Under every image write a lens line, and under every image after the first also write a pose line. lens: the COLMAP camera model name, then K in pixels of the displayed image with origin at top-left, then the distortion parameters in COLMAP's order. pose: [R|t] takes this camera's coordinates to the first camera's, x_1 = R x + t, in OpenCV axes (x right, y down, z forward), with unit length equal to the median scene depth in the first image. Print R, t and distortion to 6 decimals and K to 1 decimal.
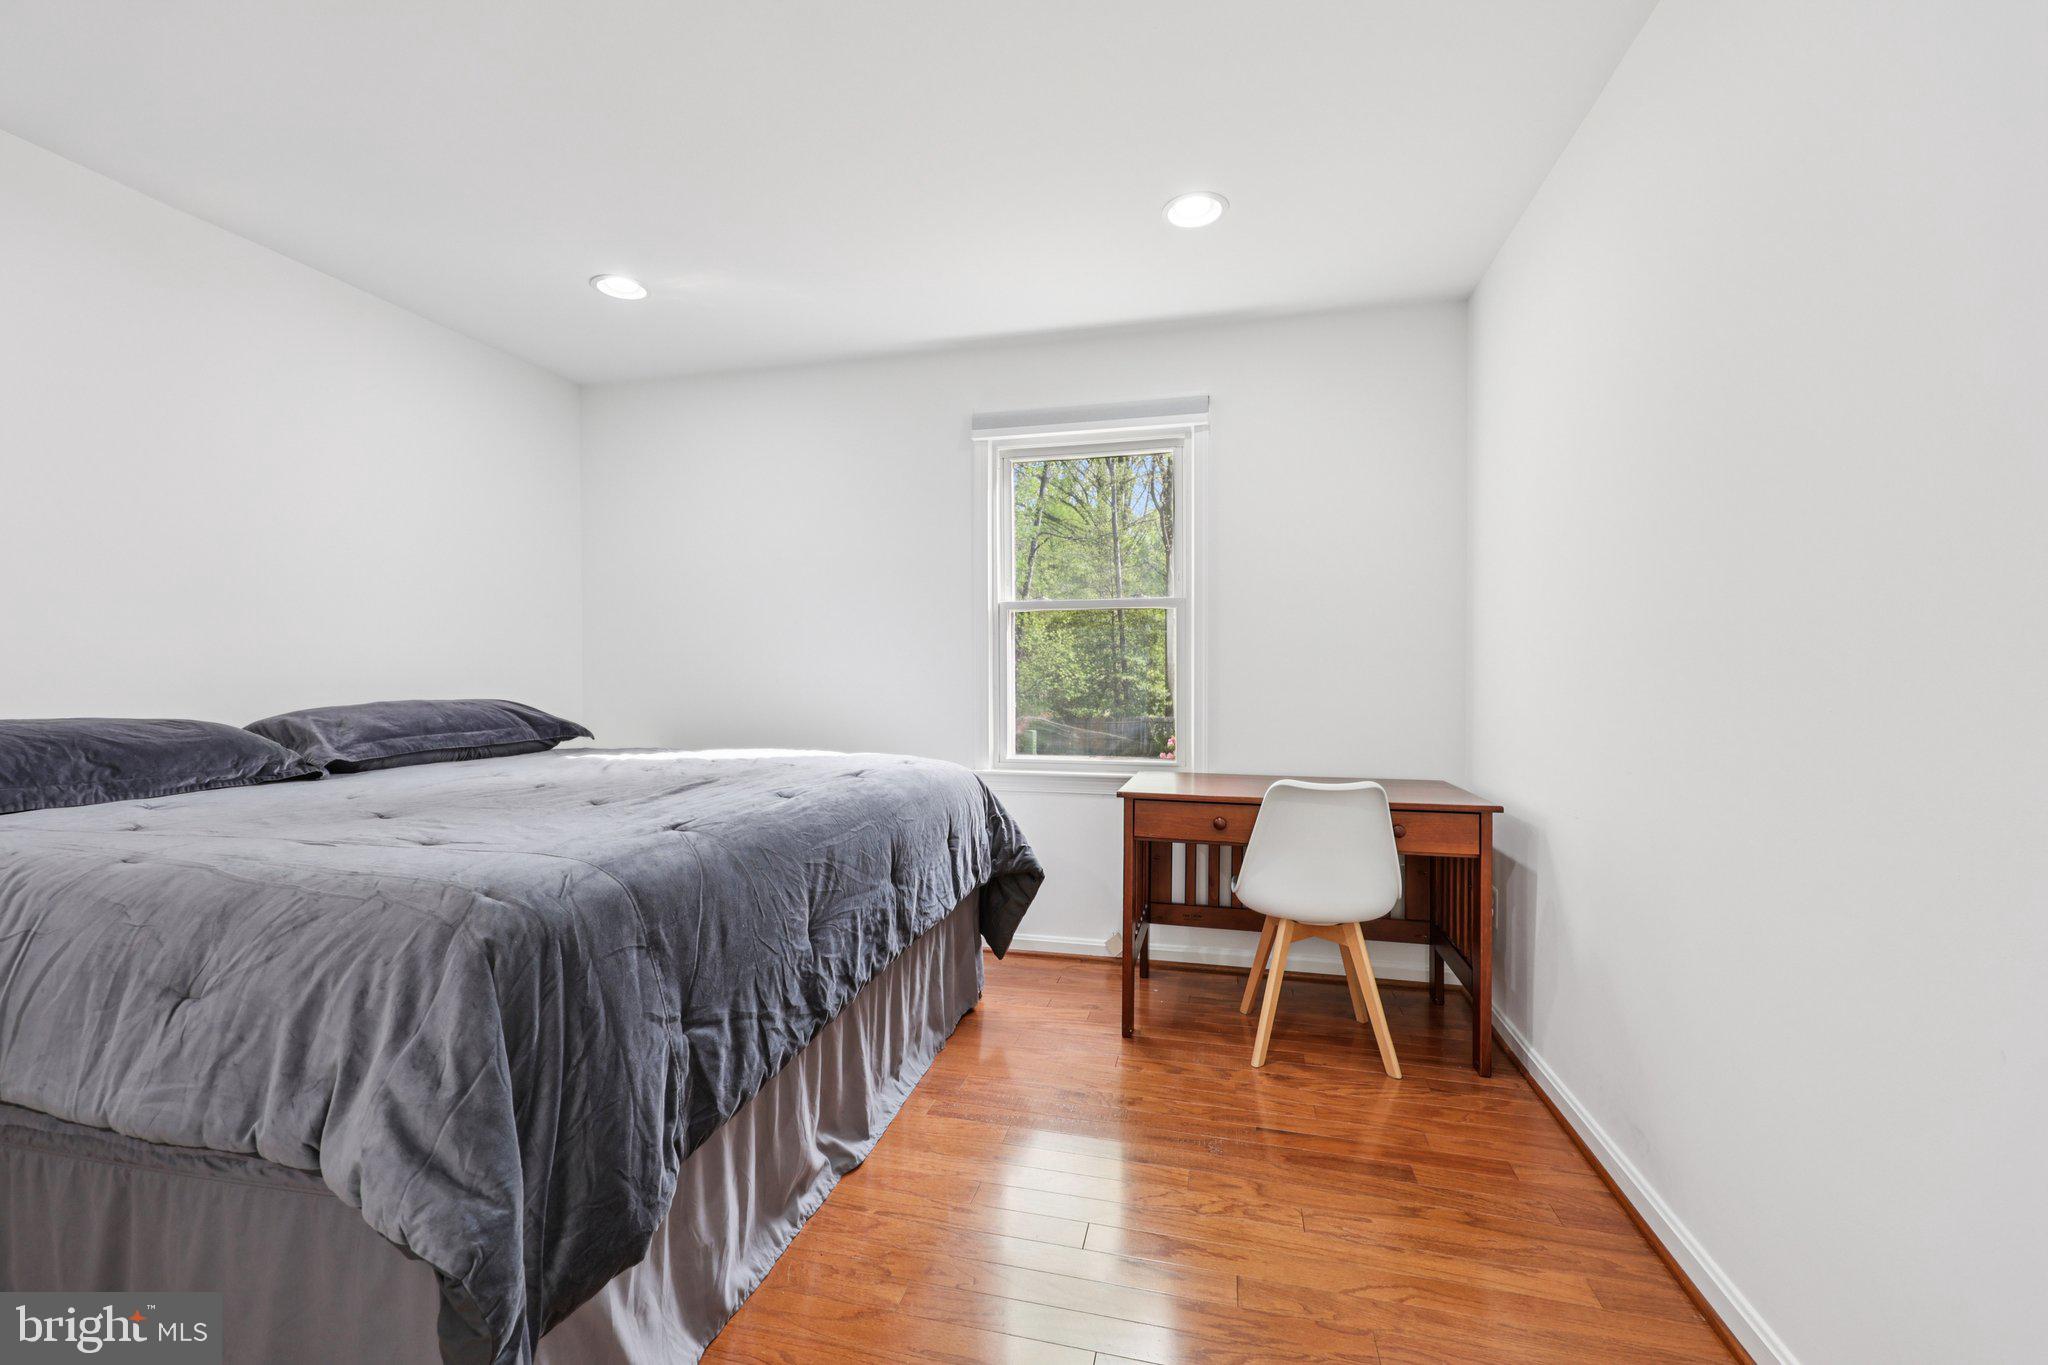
lens RADIAL K [[824.1, 0, 1019.5], [0, 824.1, 673.8], [0, 0, 1]] dist [-0.001788, -0.000195]
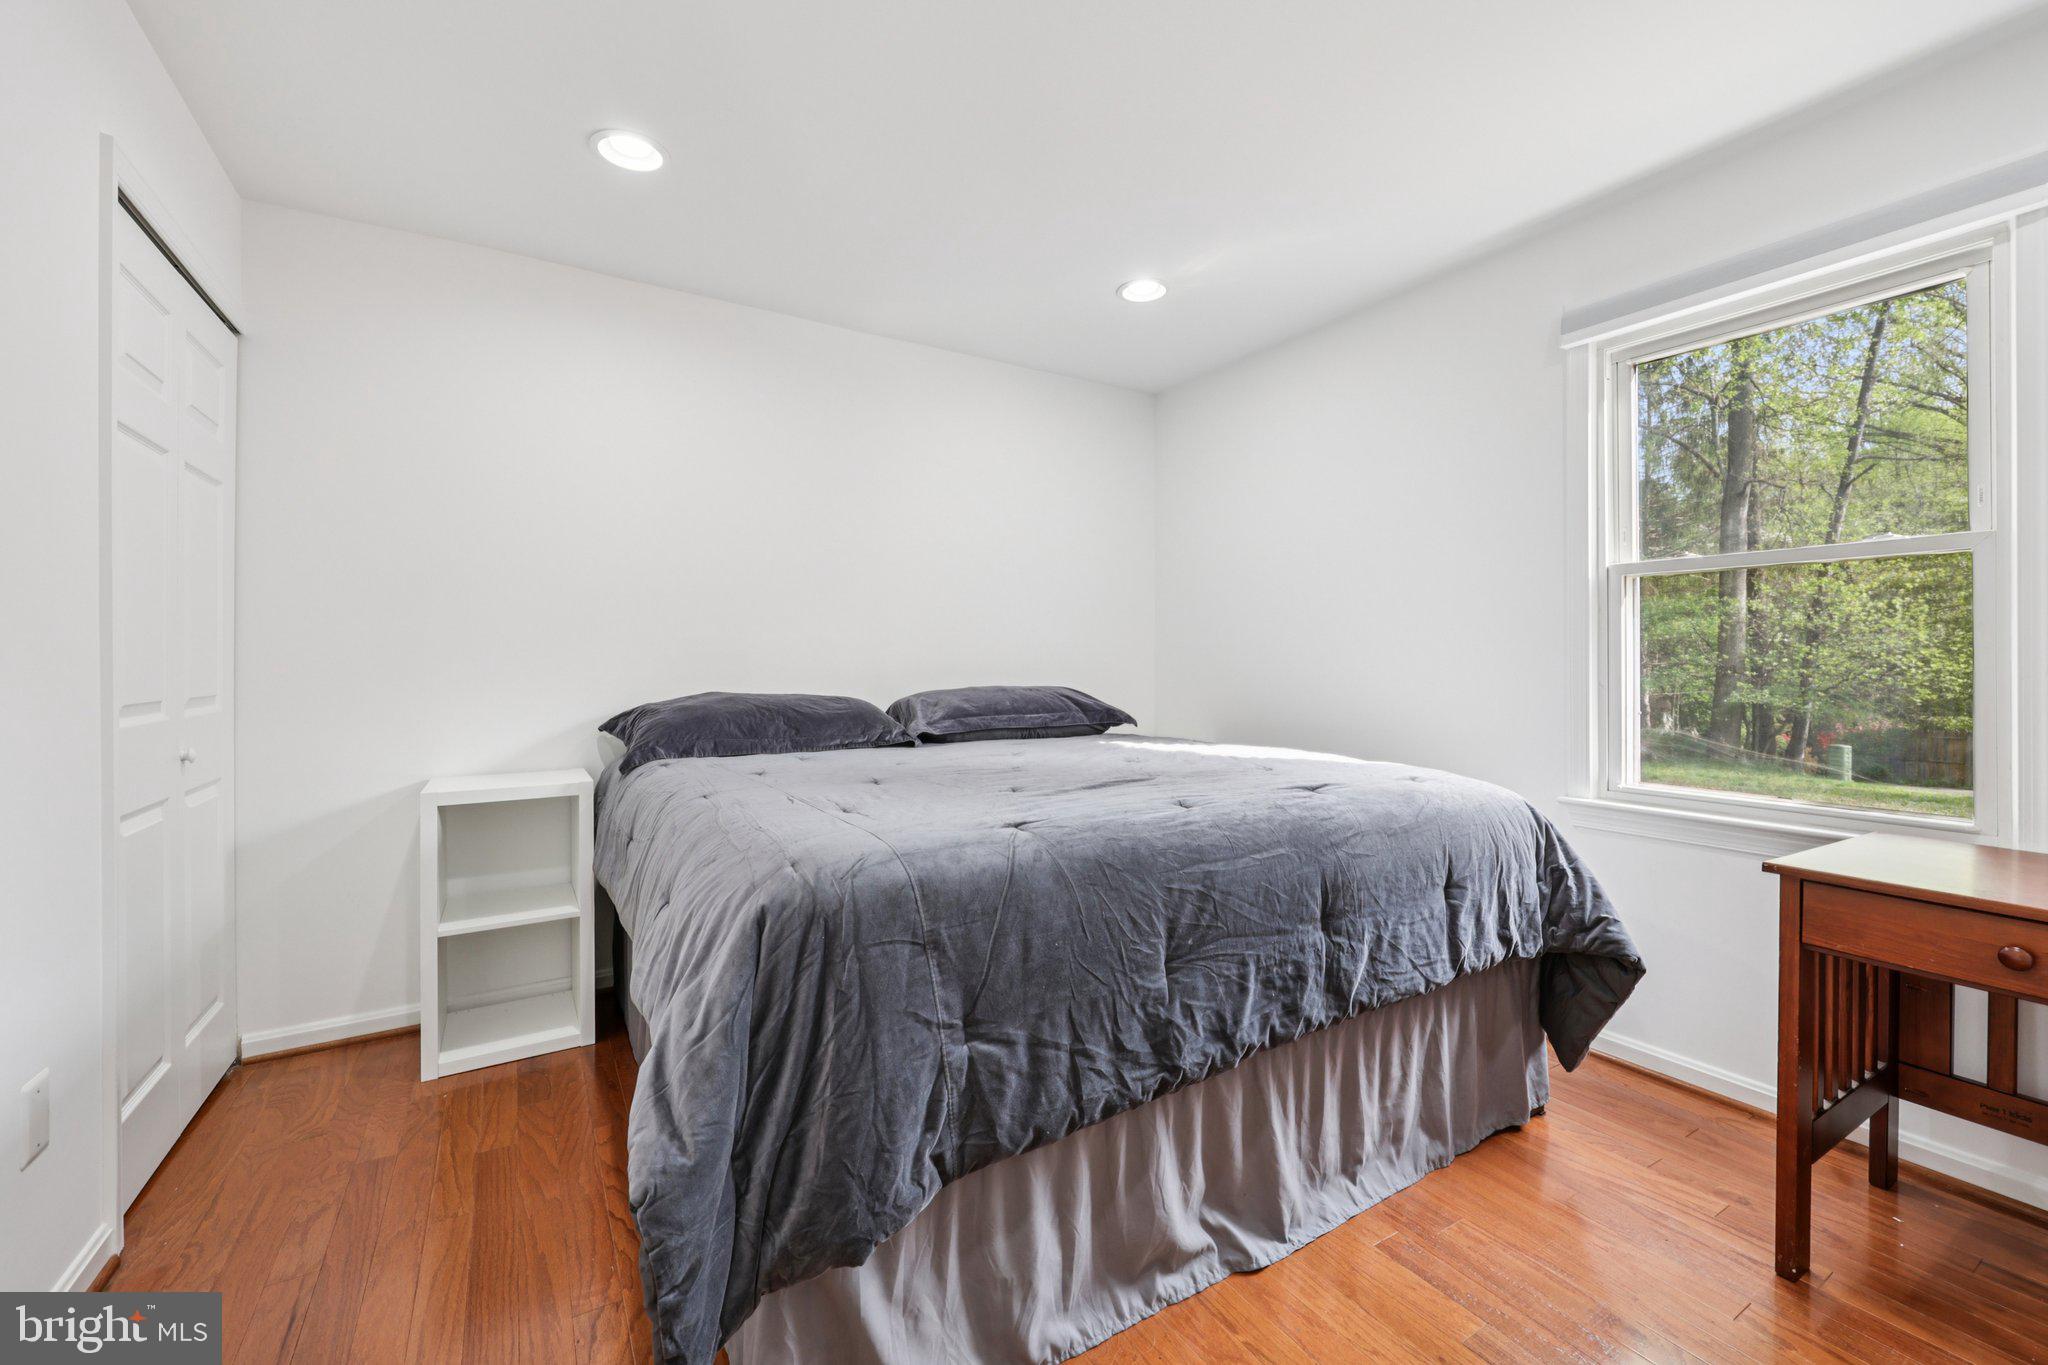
lens RADIAL K [[831.4, 0, 1025.8], [0, 831.4, 653.6], [0, 0, 1]] dist [0.001171, 0.000145]
pose [[0.712443, -0.005976, -0.701704, 0.215936], [-0.001325, 0.999951, -0.009860, -0.004997], [0.701728, 0.007954, 0.712400, 0.238821]]
